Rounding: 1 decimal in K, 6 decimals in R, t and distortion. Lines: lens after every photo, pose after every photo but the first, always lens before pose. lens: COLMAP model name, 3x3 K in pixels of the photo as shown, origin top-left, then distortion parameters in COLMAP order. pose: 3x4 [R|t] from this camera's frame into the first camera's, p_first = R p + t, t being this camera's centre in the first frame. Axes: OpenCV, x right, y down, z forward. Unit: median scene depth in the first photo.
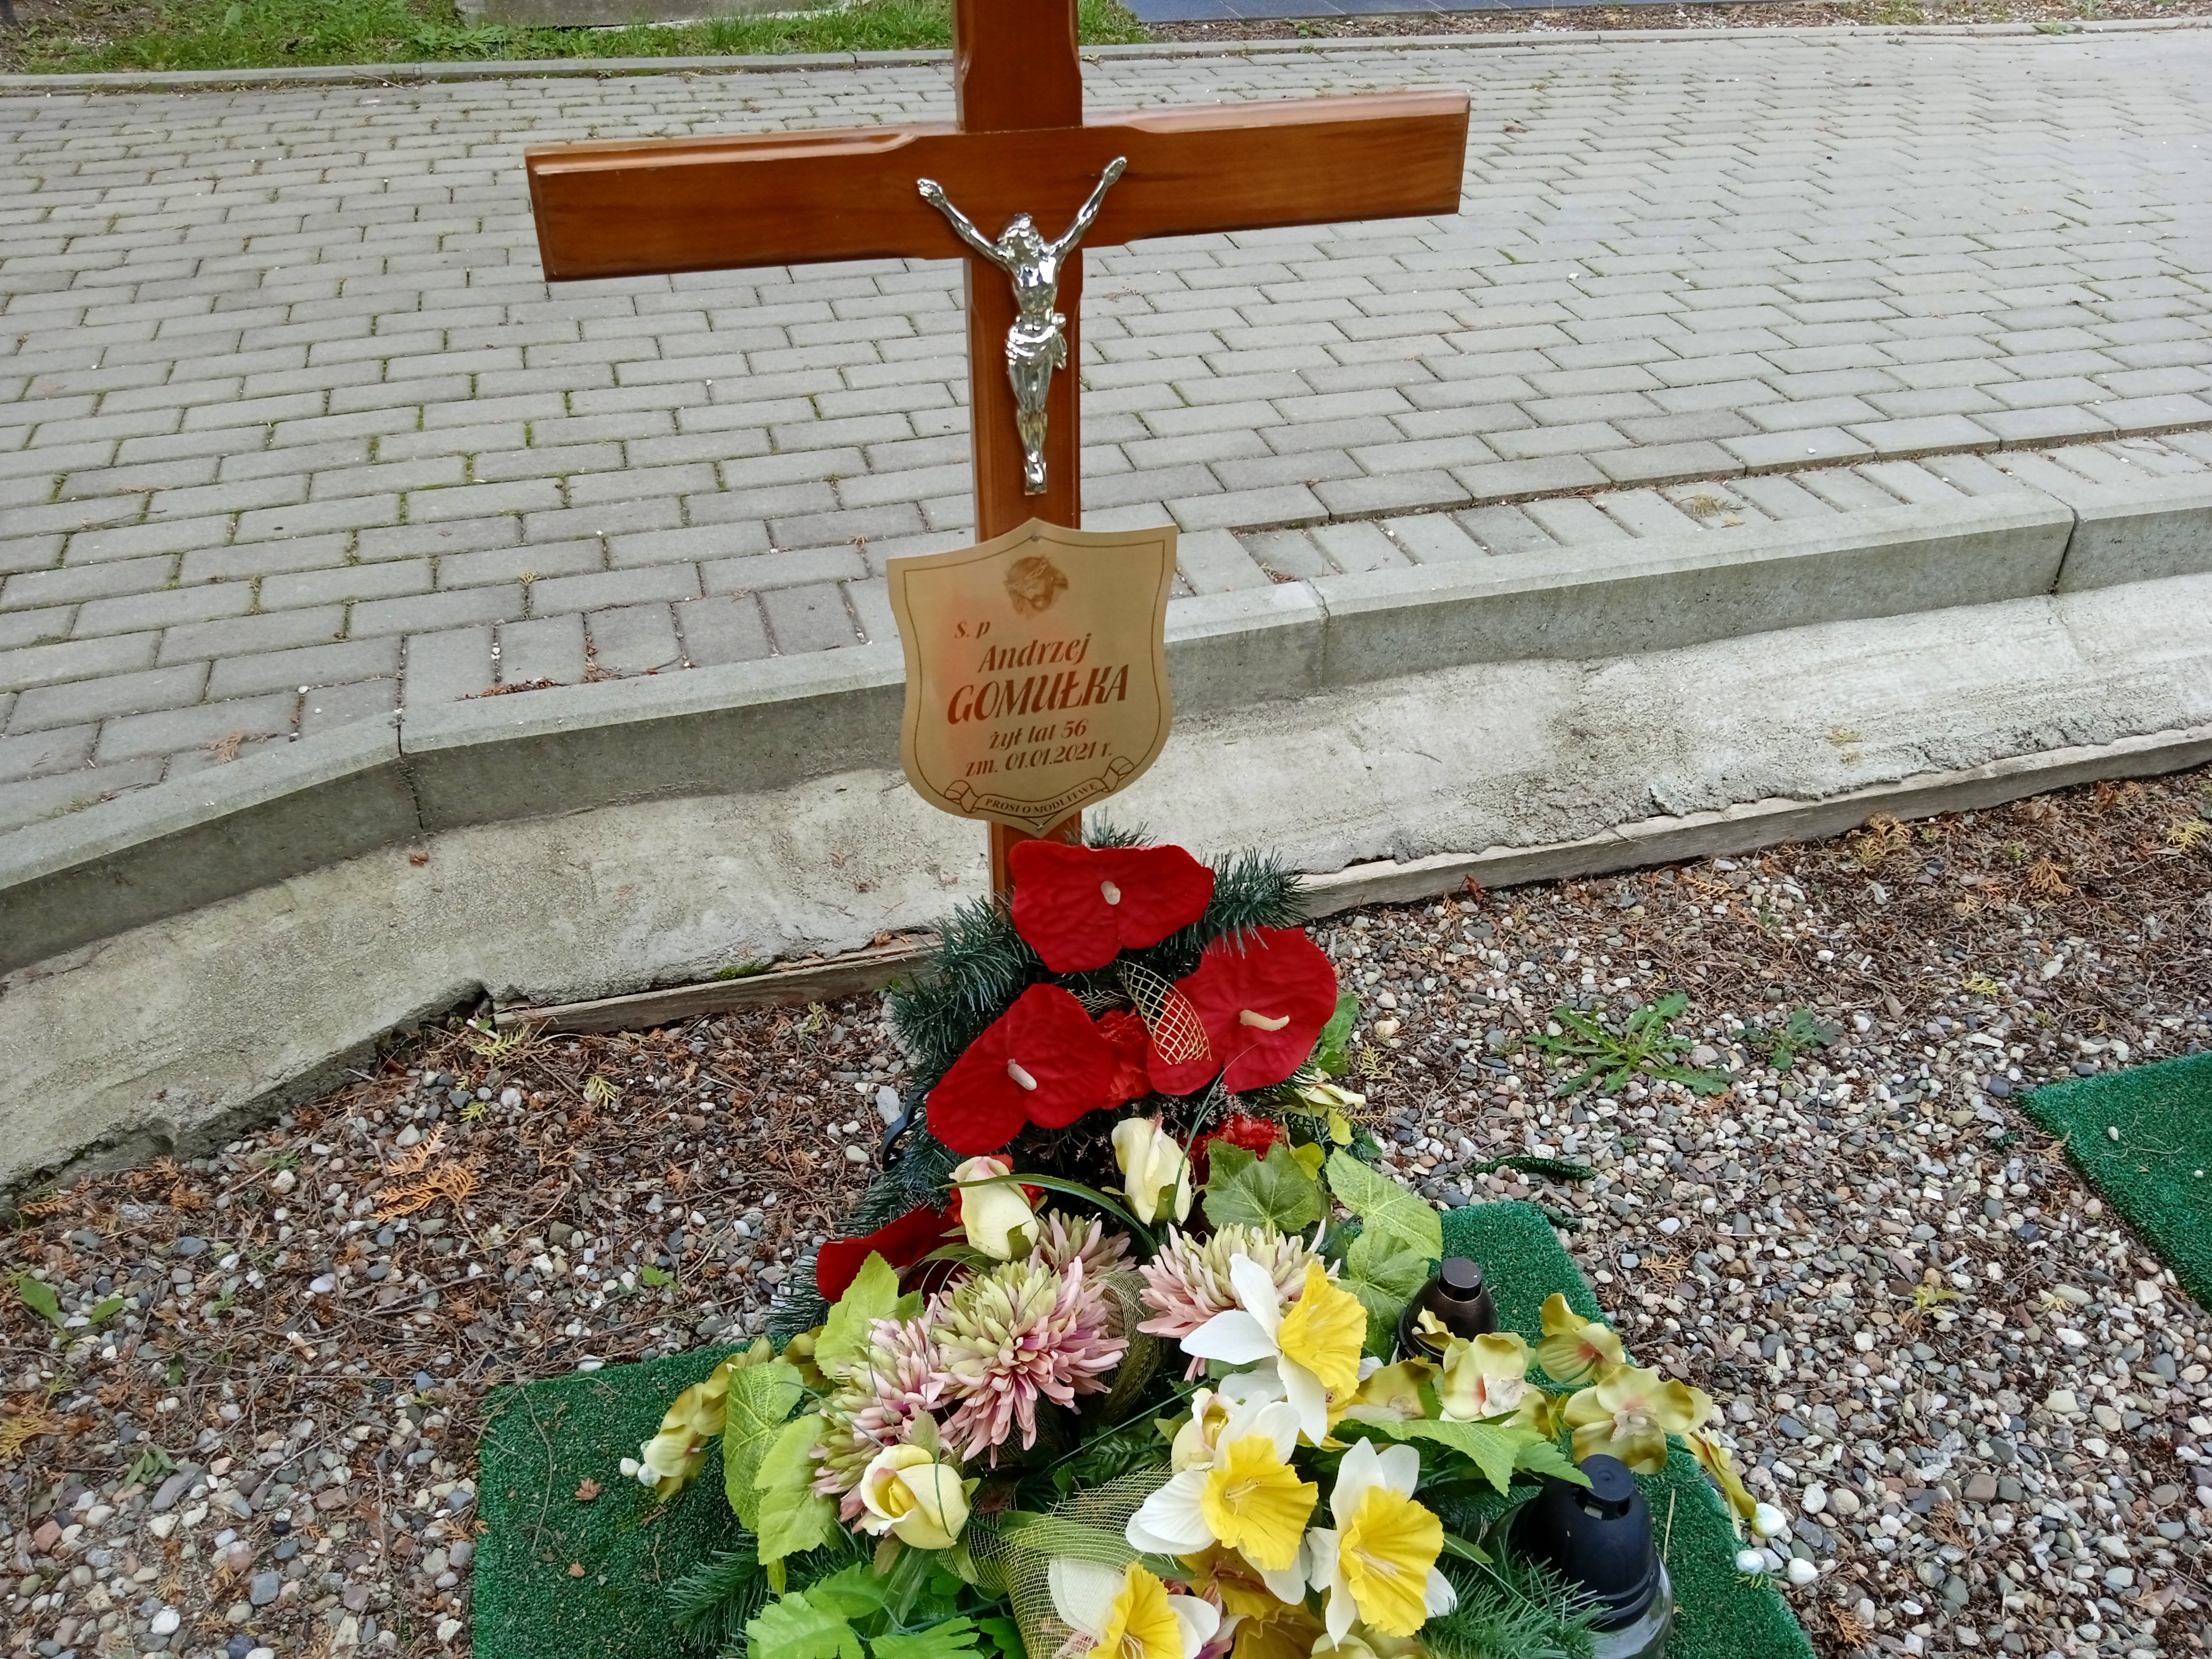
lens RADIAL K [[1807.8, 0, 1111.2], [0, 1807.8, 825.9], [0, 0, 1]] dist [0.043238, -0.027562]
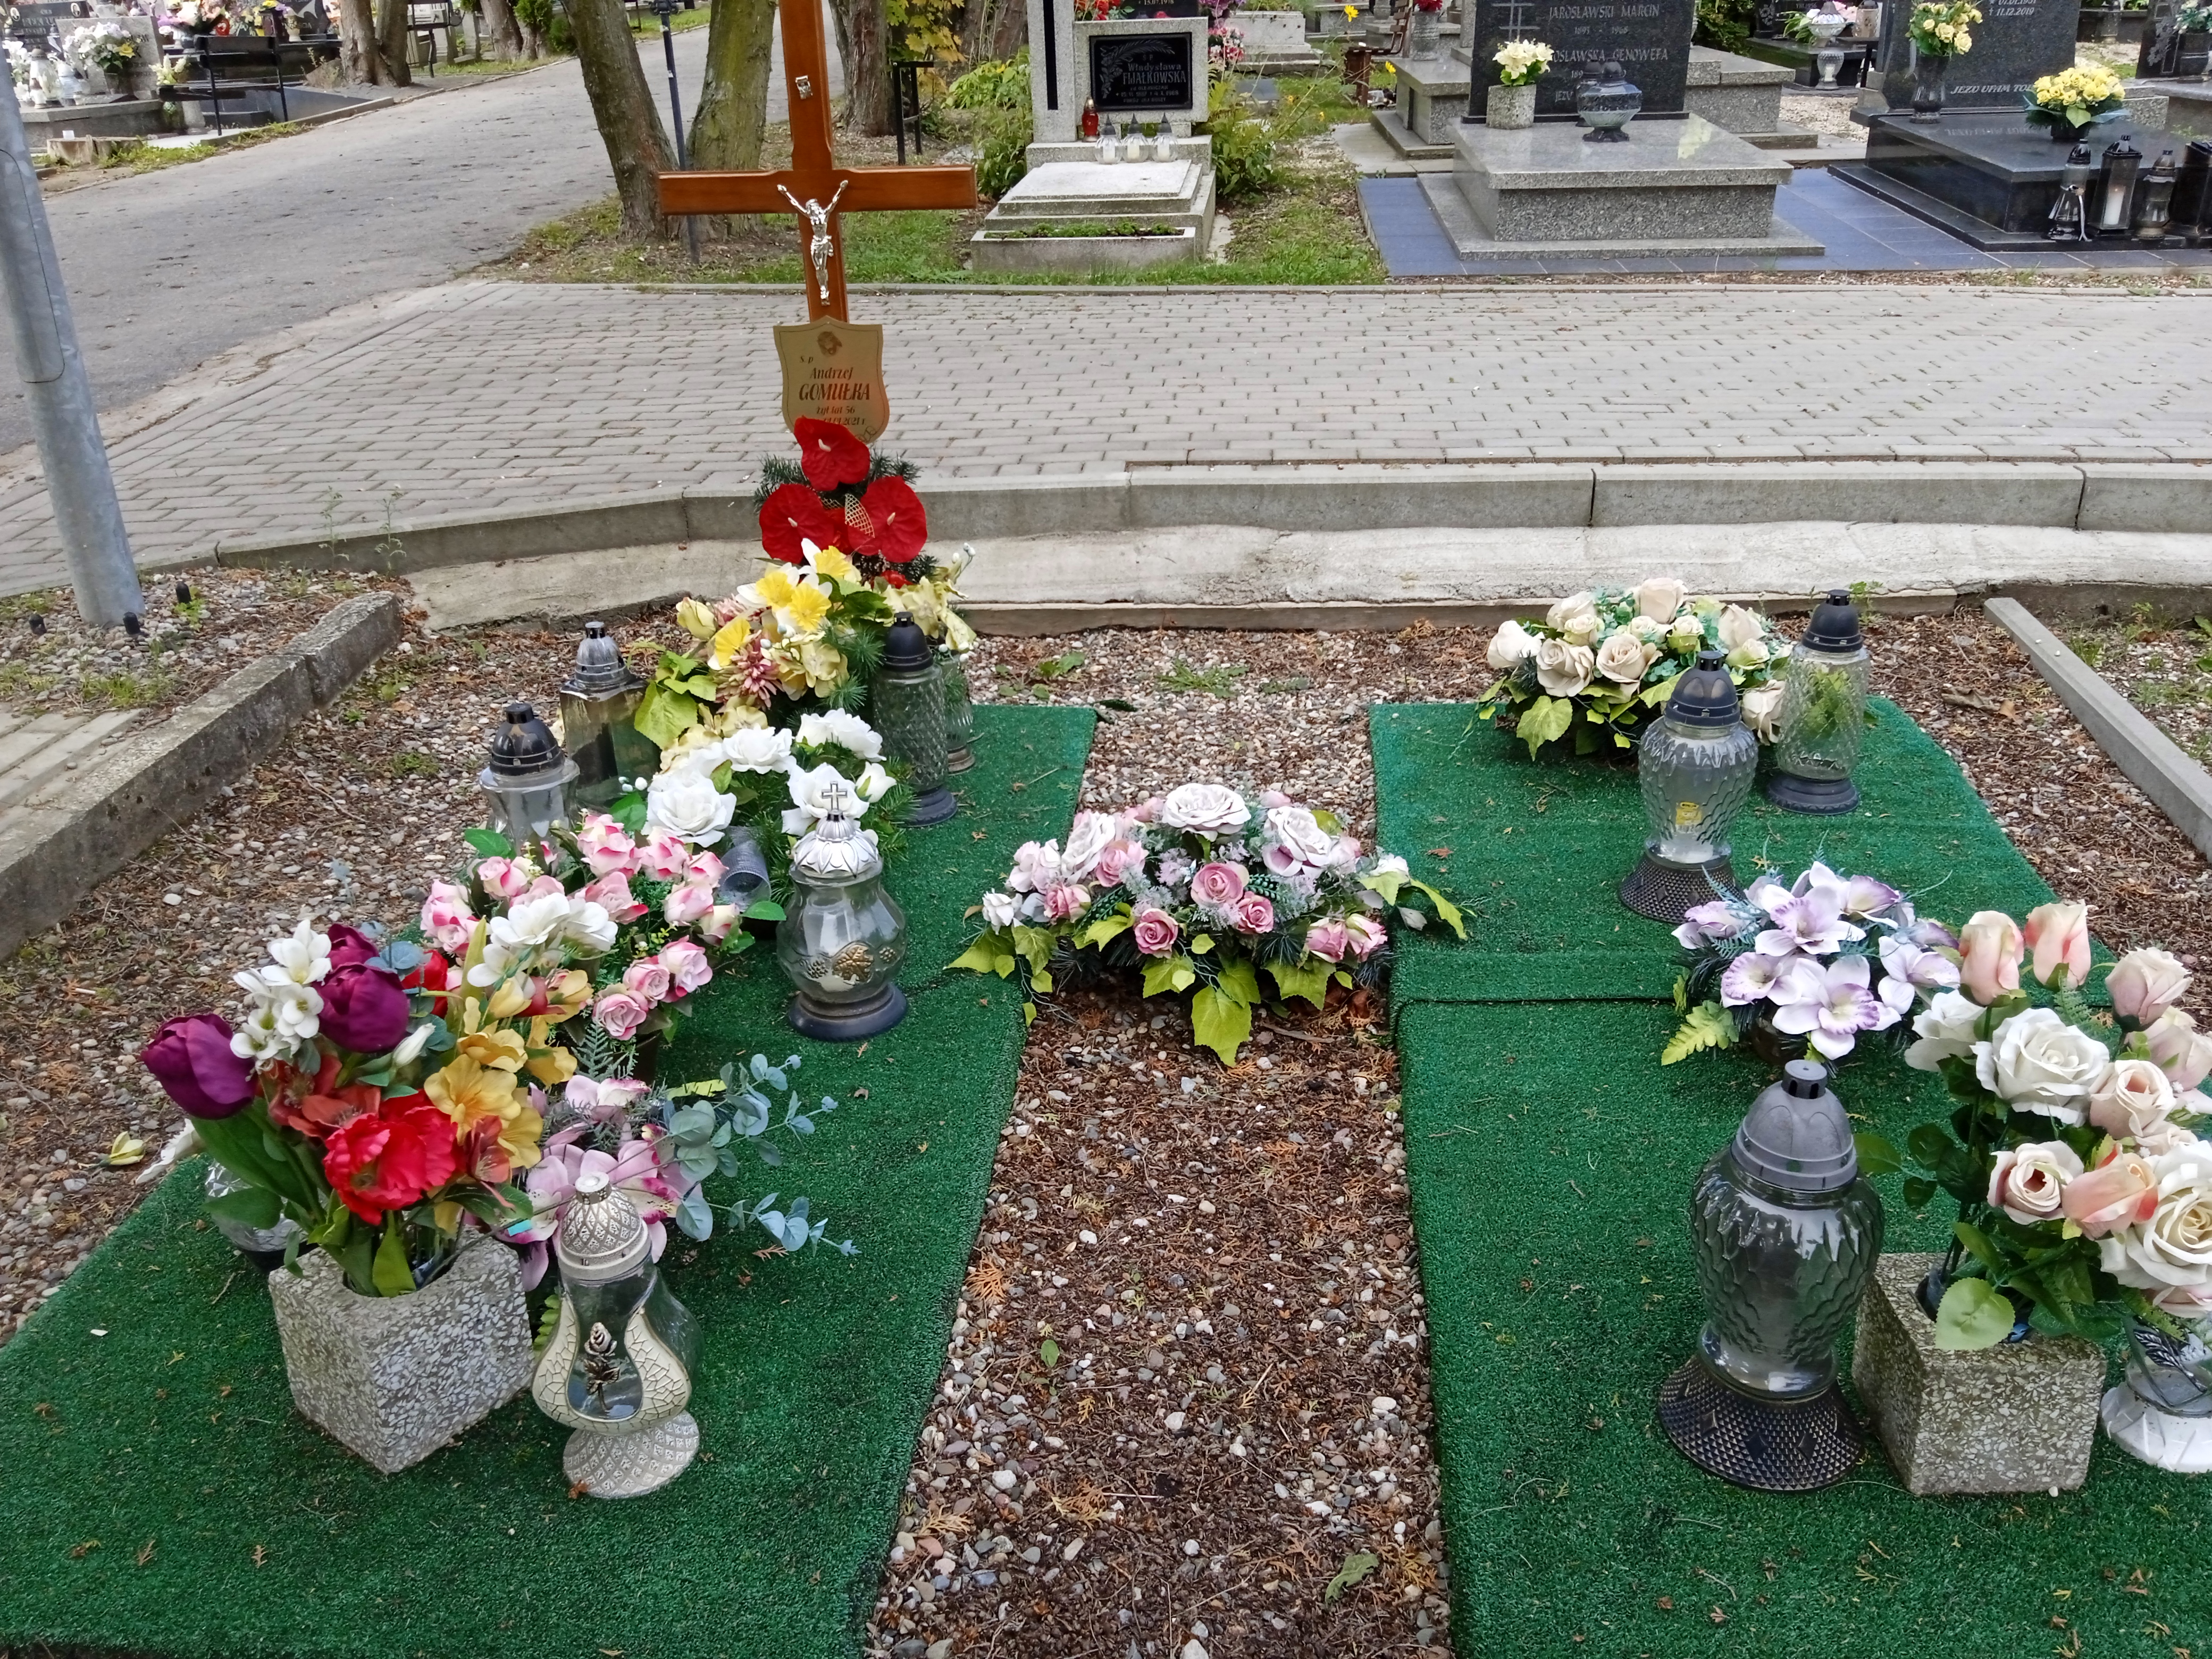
lens RADIAL K [[1807.8, 0, 1102.5], [0, 1807.8, 832.0], [0, 0, 1]] dist [0.043238, -0.027562]
pose [[0.935993, 0.114760, -0.332786, 0.765694], [-0.169970, 0.975200, -0.141761, 0.514996], [0.308264, 0.189251, 0.932286, -0.722209]]
